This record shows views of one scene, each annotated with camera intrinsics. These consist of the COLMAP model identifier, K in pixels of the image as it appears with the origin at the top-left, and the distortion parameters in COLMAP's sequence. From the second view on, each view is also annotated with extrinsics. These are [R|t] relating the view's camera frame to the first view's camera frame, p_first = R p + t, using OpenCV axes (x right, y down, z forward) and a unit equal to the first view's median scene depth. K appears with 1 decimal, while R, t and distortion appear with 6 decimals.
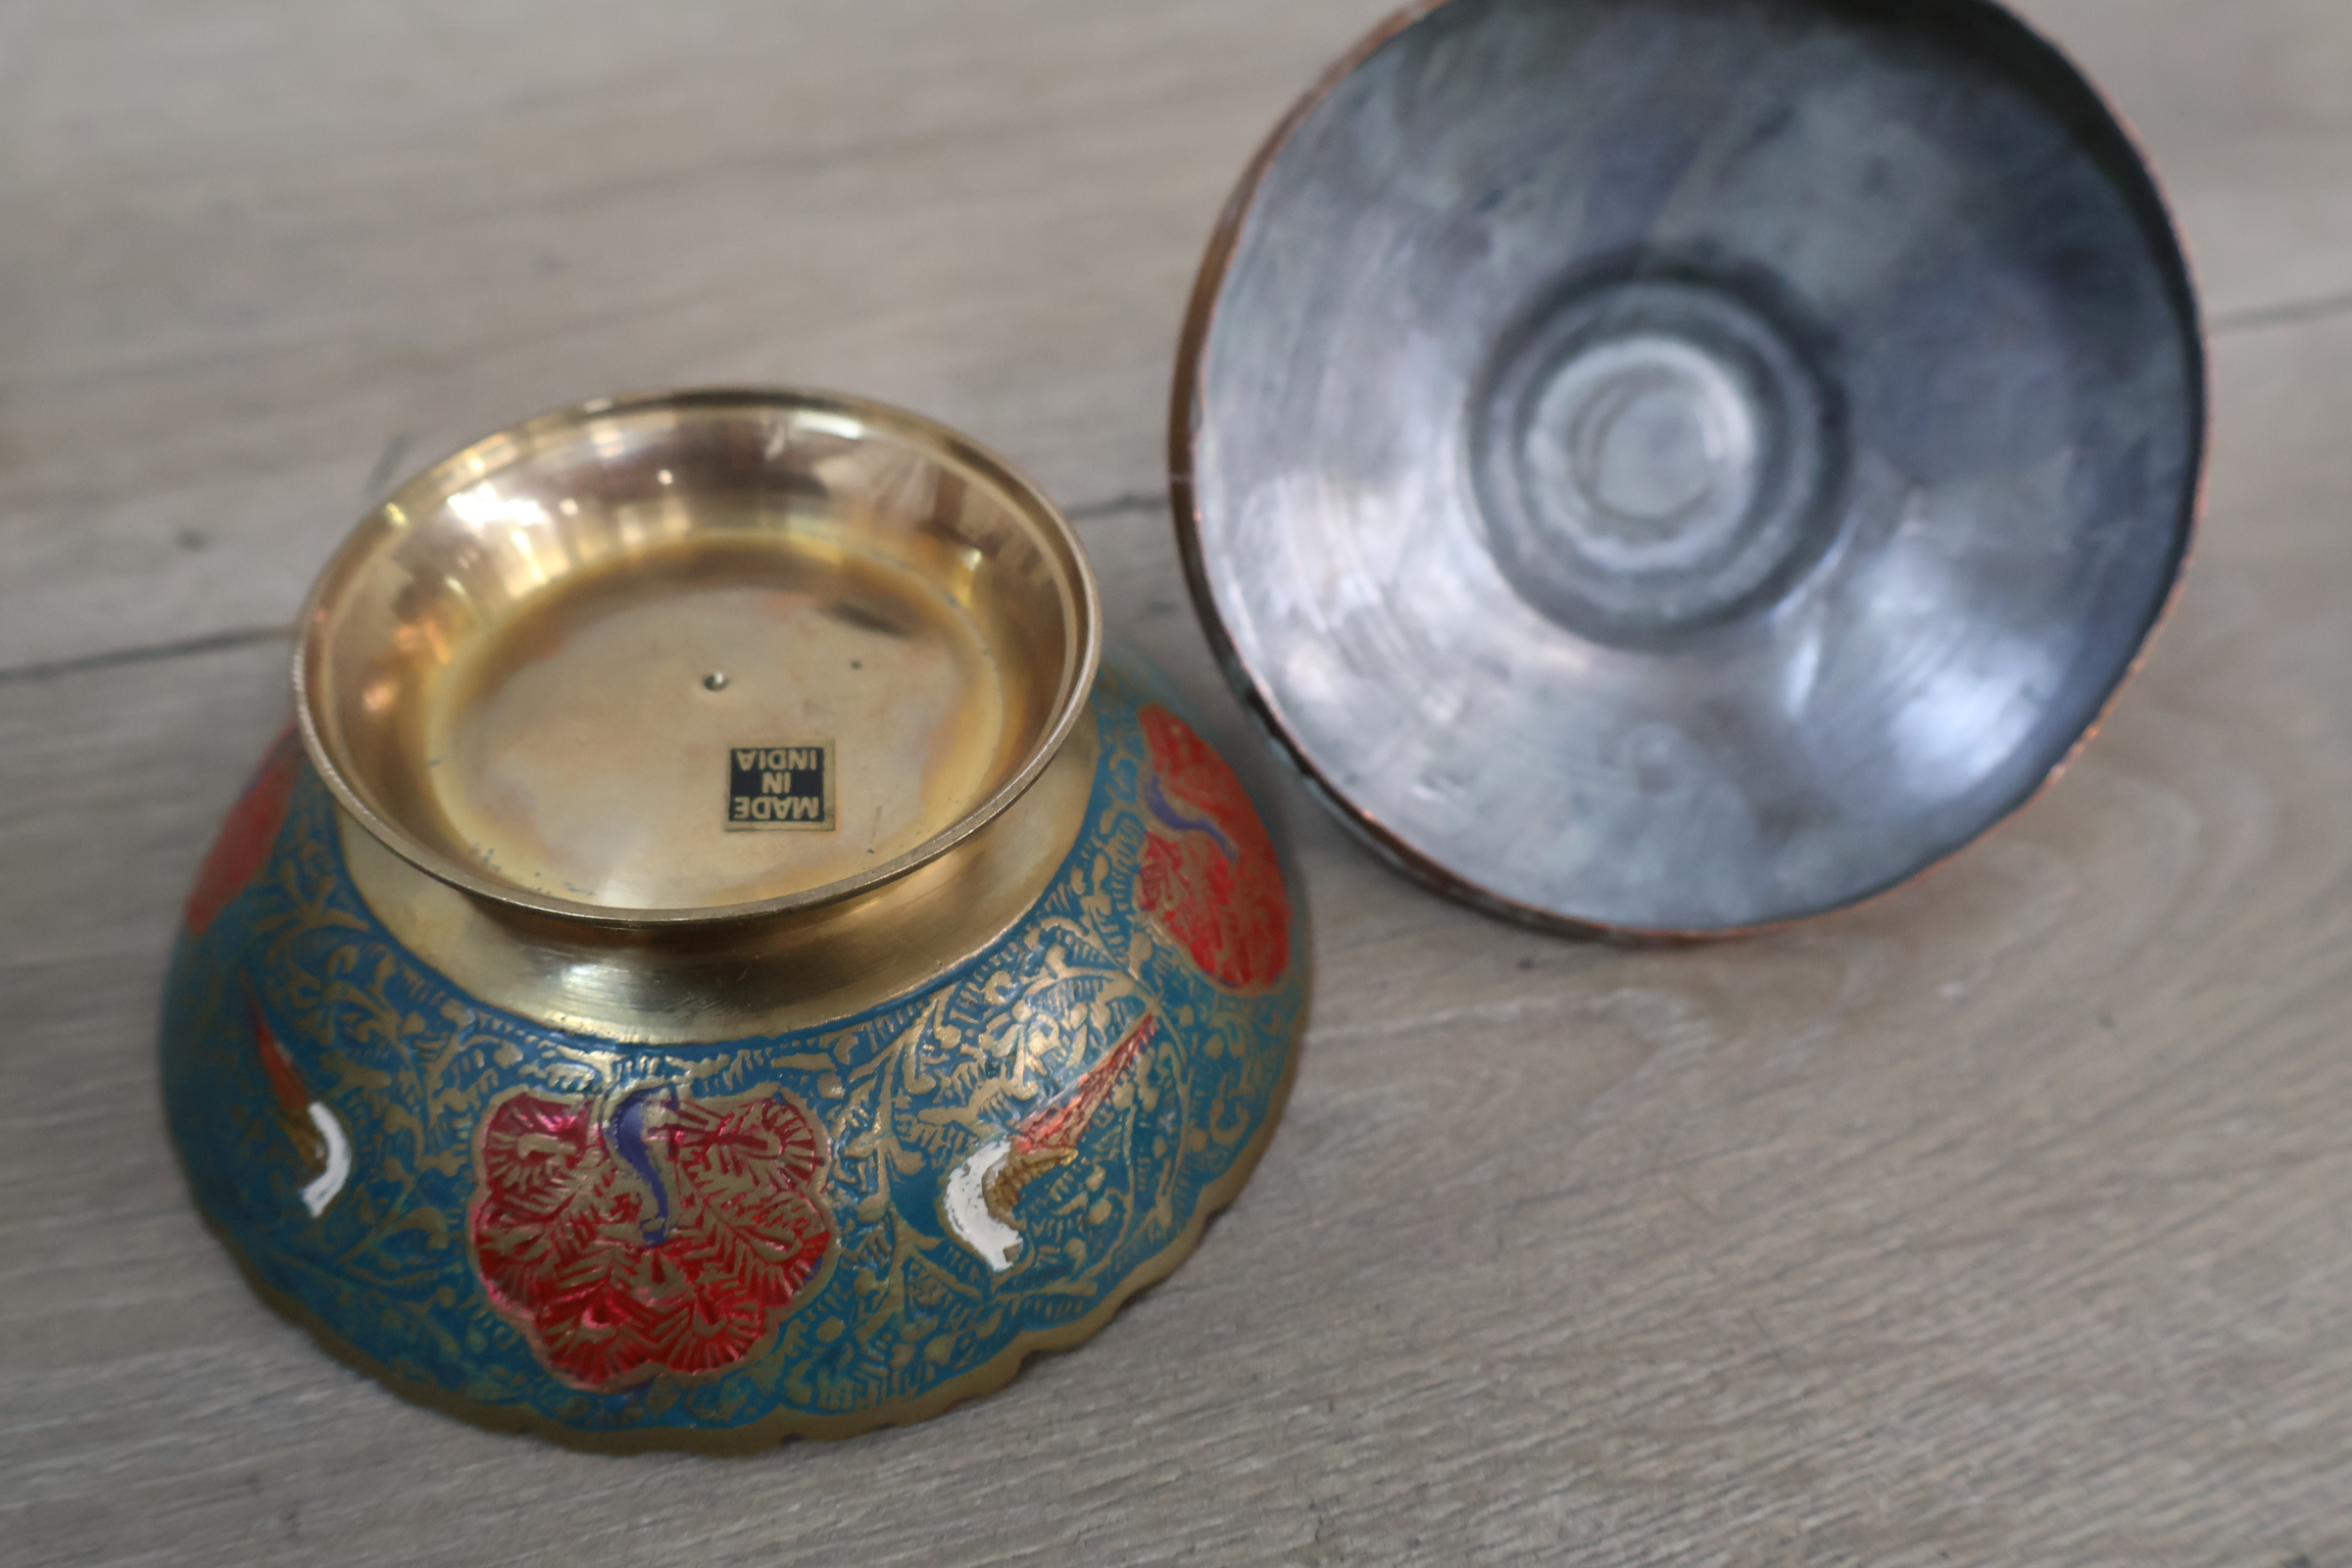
lens RADIAL K [[2194.8, 0, 1170.5], [0, 2194.8, 788.5], [0, 0, 1]] dist [0.007445, 0.005313]
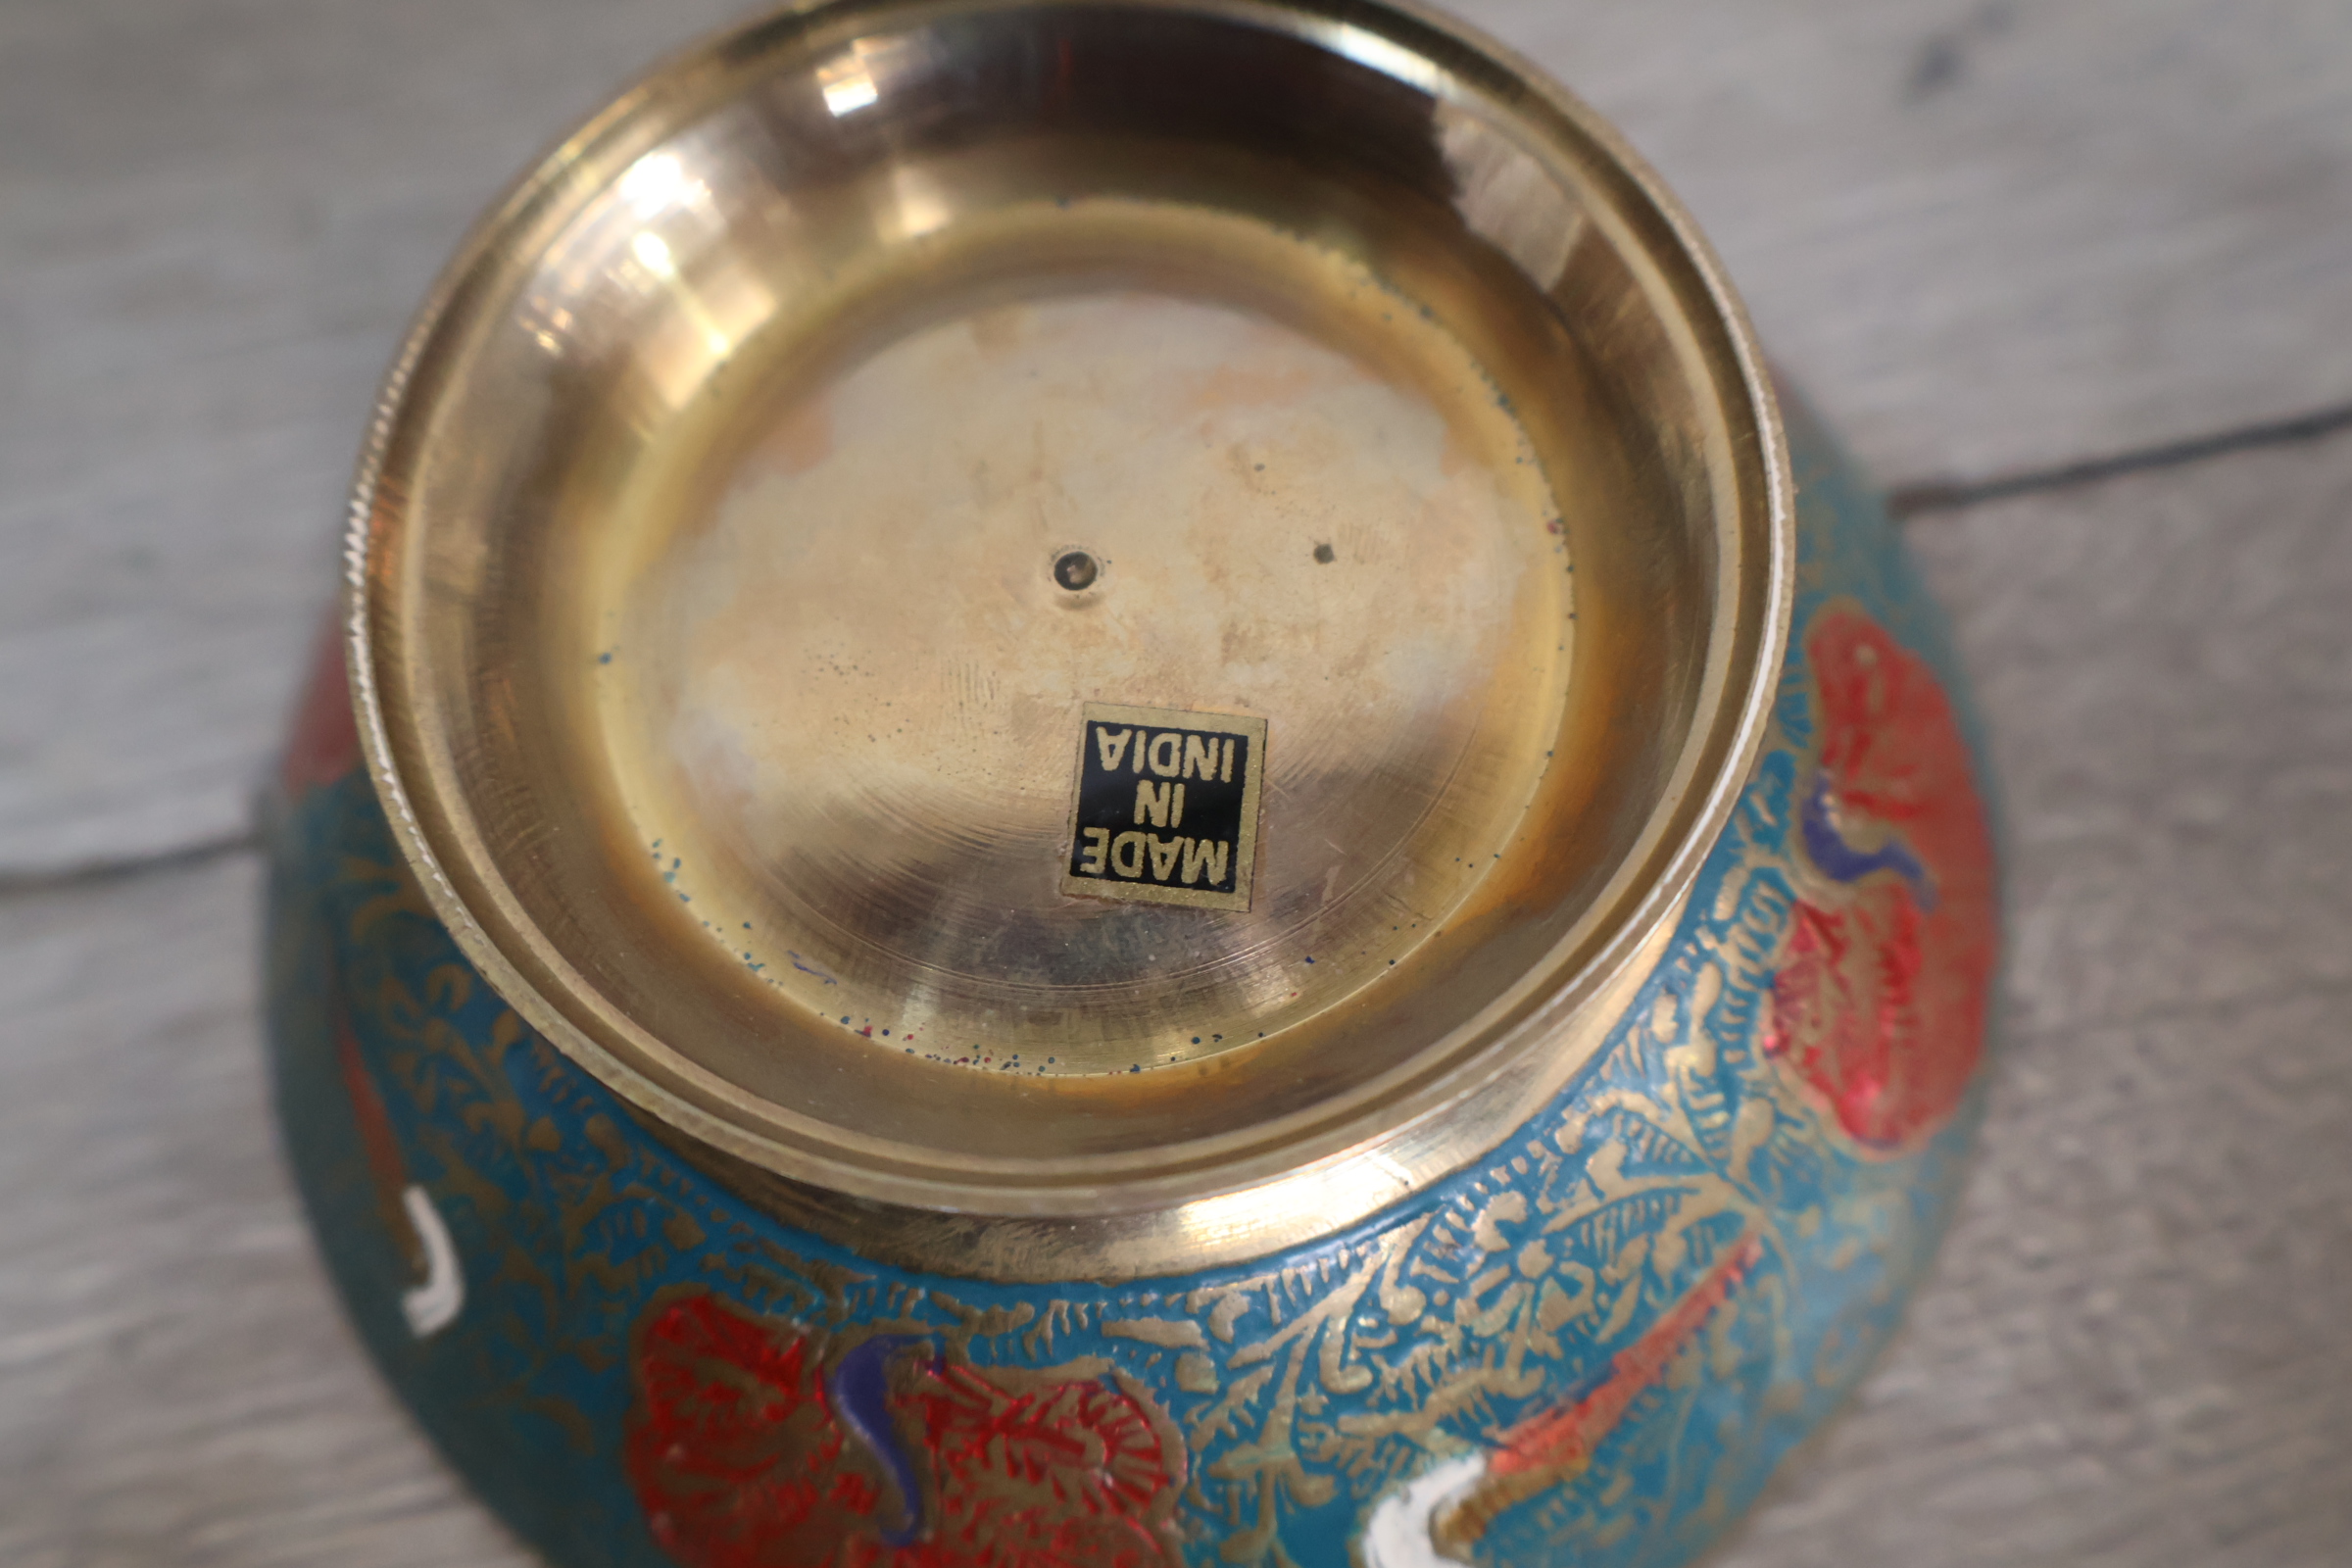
lens RADIAL K [[2214.6, 0, 1180.7], [0, 2214.6, 780.5], [0, 0, 1]] dist [0.014855, -0.015176]
pose [[0.973590, 0.158256, -0.164551, -0.083715], [-0.083682, 0.917966, 0.387732, -0.239393], [0.212413, -0.363723, 0.906966, 0.501366]]
